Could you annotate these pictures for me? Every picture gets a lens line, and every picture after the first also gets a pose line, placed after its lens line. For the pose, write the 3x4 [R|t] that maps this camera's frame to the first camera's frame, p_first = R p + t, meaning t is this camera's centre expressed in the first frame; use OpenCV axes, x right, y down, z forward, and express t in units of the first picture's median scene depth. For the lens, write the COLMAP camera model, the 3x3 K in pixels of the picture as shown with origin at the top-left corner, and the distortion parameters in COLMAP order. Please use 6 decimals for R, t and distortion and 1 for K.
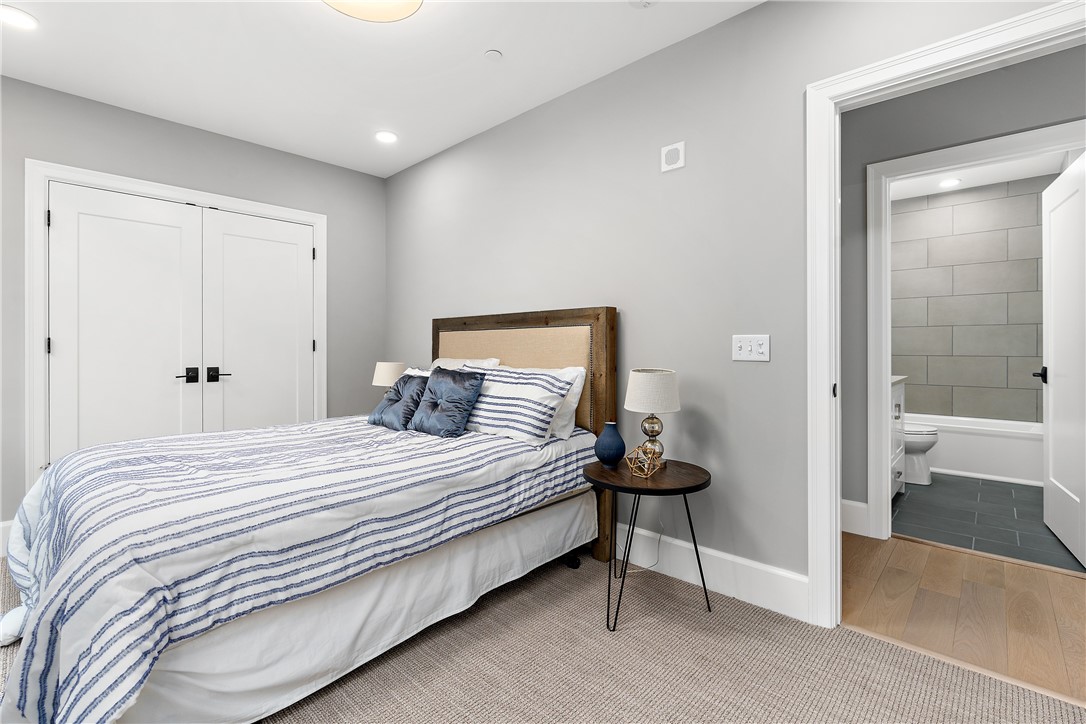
lens RADIAL K [[490.5, 0, 539.2], [0, 490.5, 363.5], [0, 0, 1]] dist [-0.010383, 0.000940]
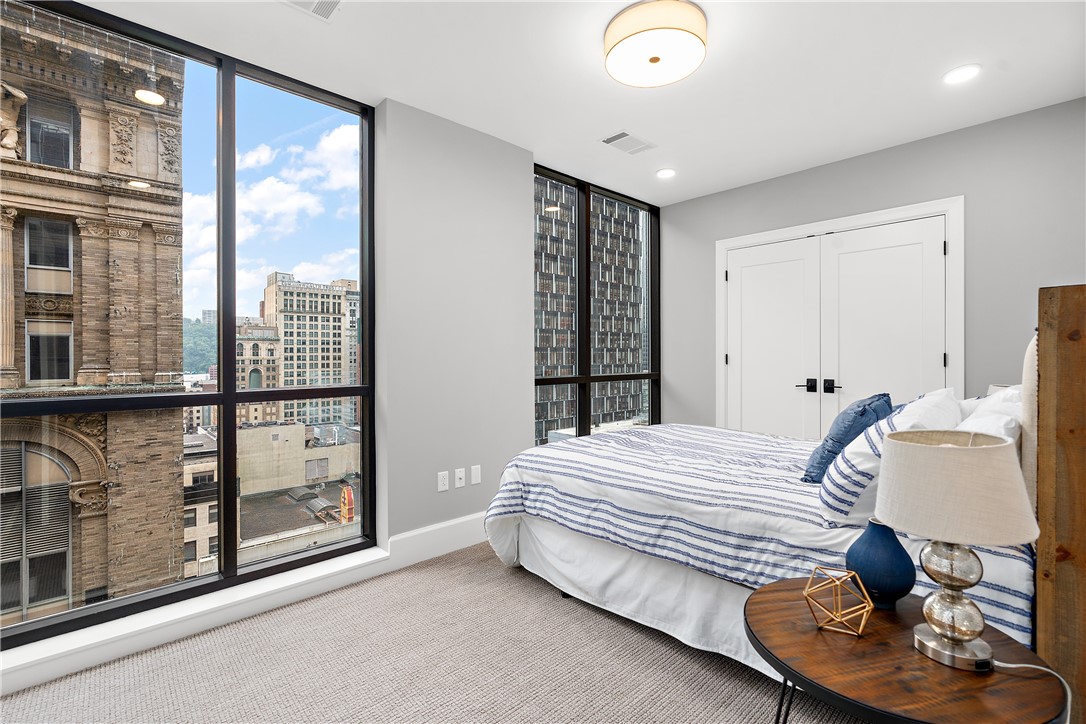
lens RADIAL K [[490.5, 0, 539.2], [0, 490.5, 363.5], [0, 0, 1]] dist [-0.010383, 0.000940]
pose [[-0.078394, 0.019915, -0.996724, 0.884554], [-0.026141, 0.999416, 0.022025, -0.066142], [0.996580, 0.027782, -0.077827, 0.837663]]
